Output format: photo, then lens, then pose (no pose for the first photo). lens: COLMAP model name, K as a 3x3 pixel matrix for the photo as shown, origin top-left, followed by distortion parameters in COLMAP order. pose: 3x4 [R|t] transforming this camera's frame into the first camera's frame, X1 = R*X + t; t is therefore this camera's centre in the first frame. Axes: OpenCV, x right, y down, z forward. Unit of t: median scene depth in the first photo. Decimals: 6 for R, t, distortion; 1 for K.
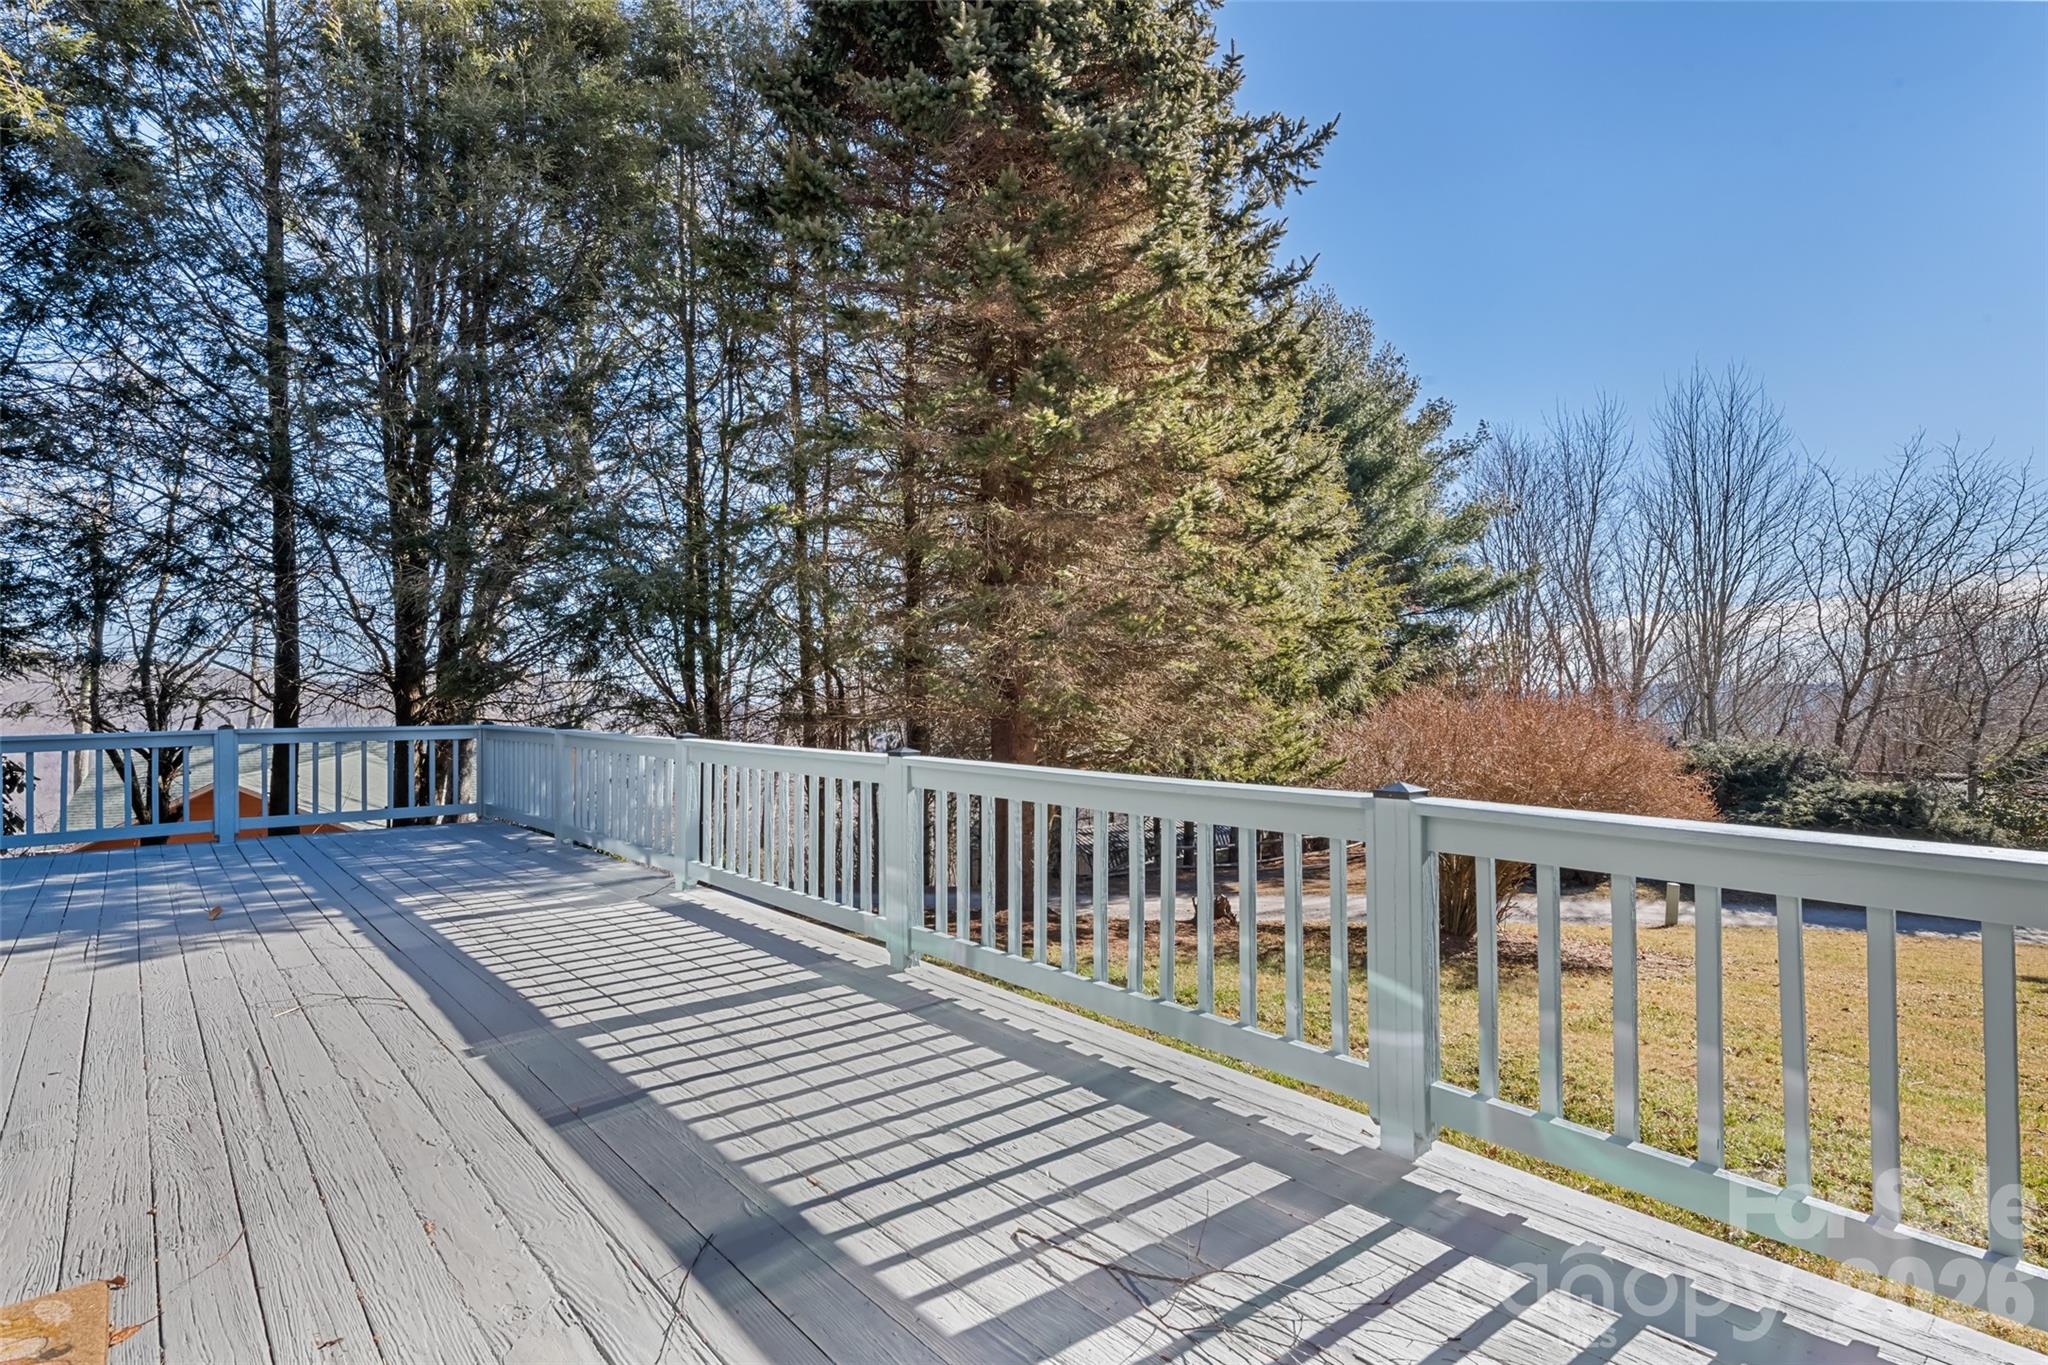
lens RADIAL K [[1100.4, 0, 1024.0], [0, 1100.4, 682.5], [0, 0, 1]] dist [-0.000027, -0.000035]
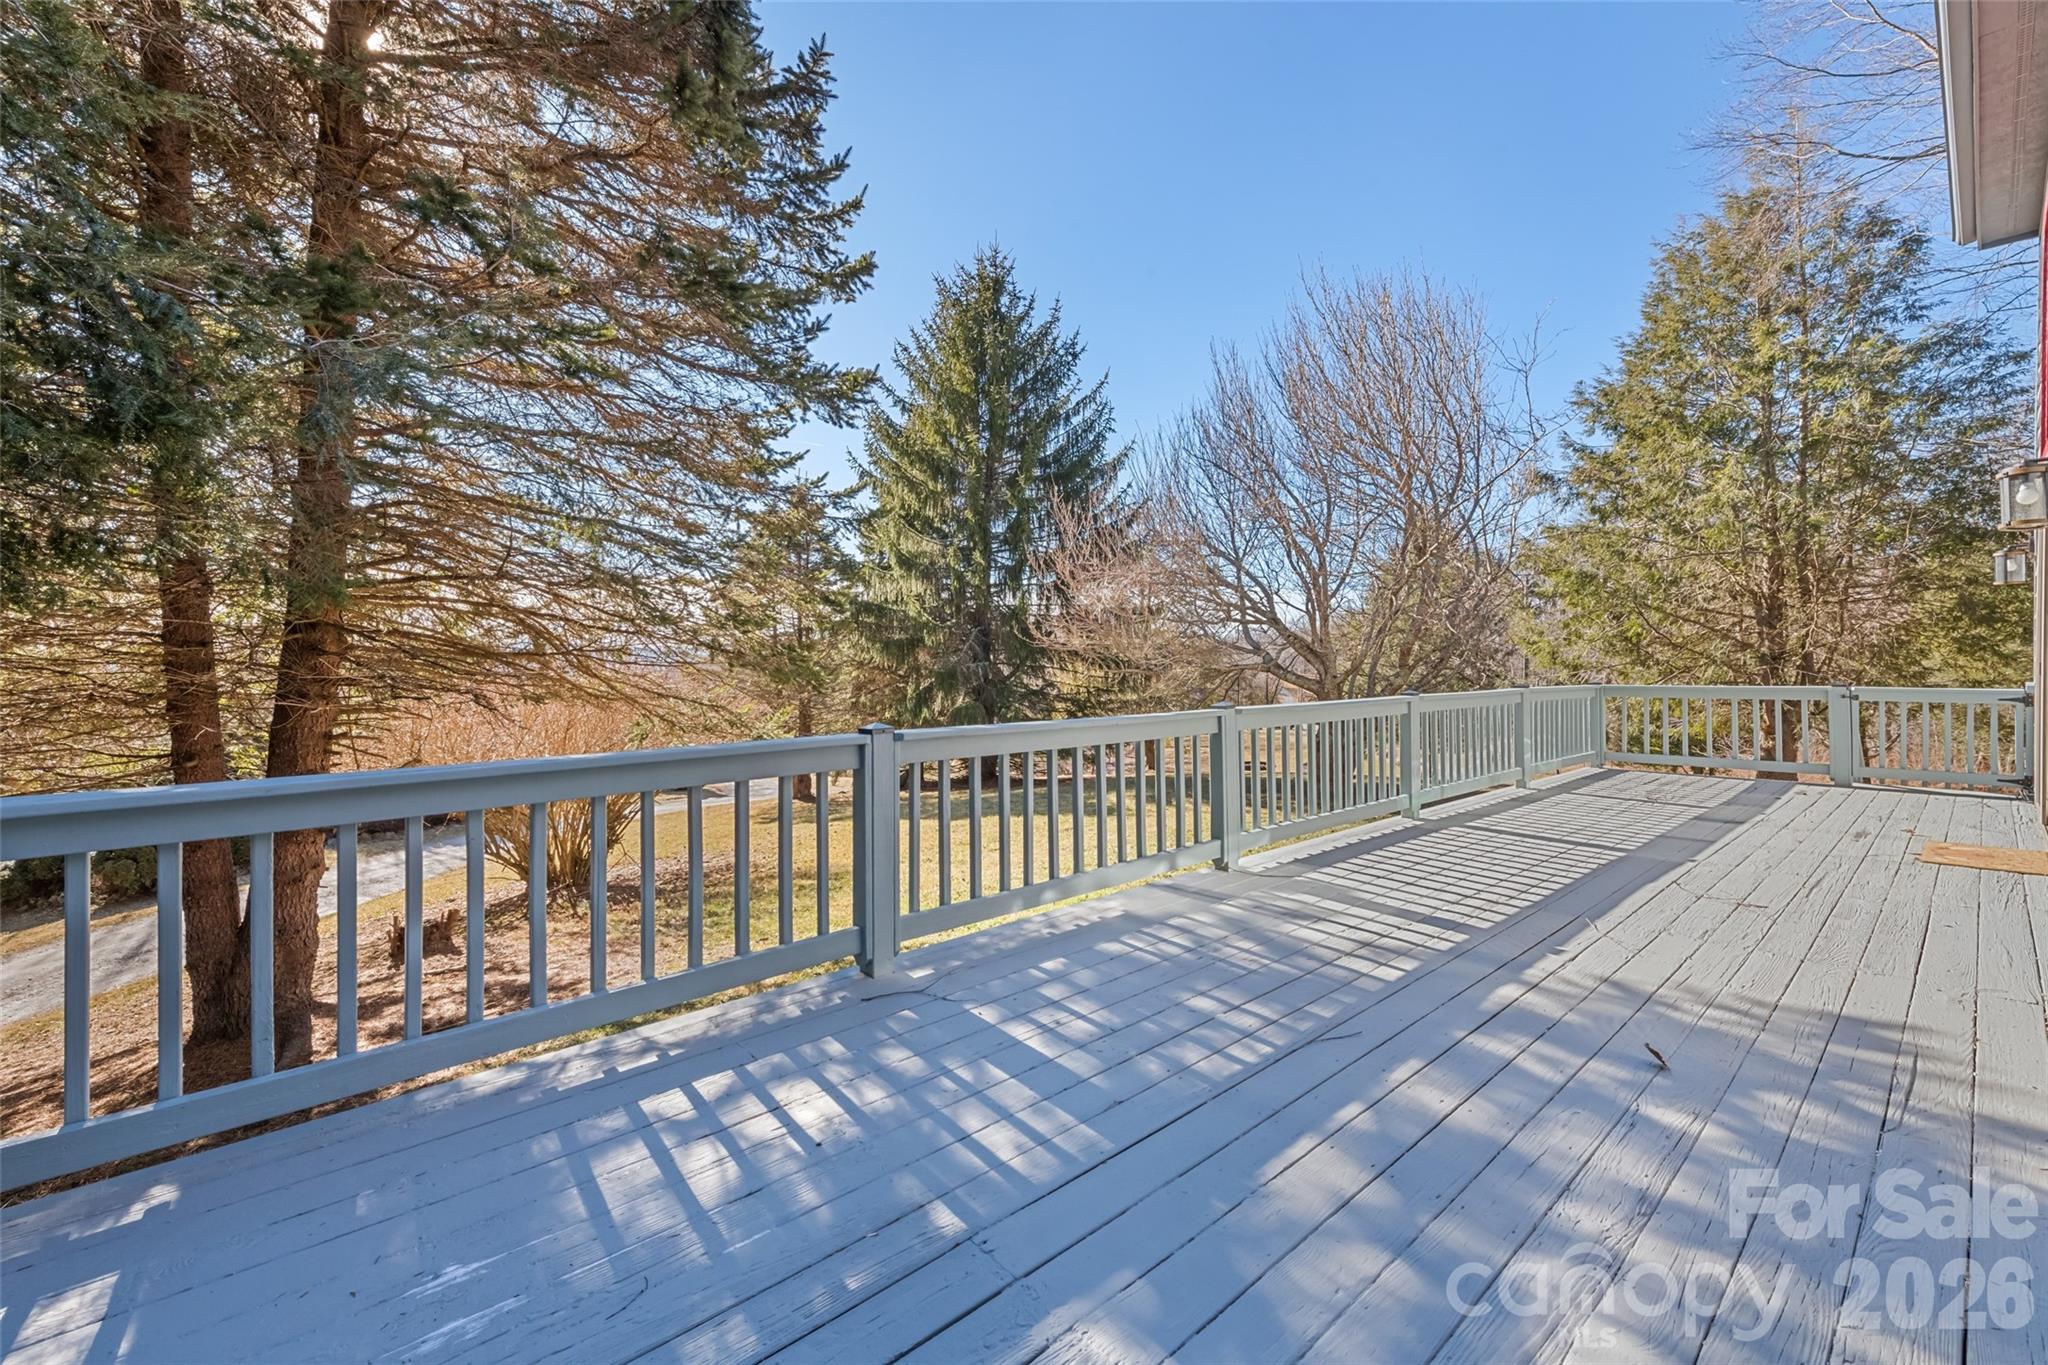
lens RADIAL K [[878.9, 0, 1024.0], [0, 878.9, 682.5], [0, 0, 1]] dist [0.000996, 0.000188]
pose [[-0.054928, -0.037392, 0.997790, -1.315234], [-0.003806, 0.999299, 0.037239, 0.003657], [-0.998483, -0.001752, -0.055032, 1.511987]]
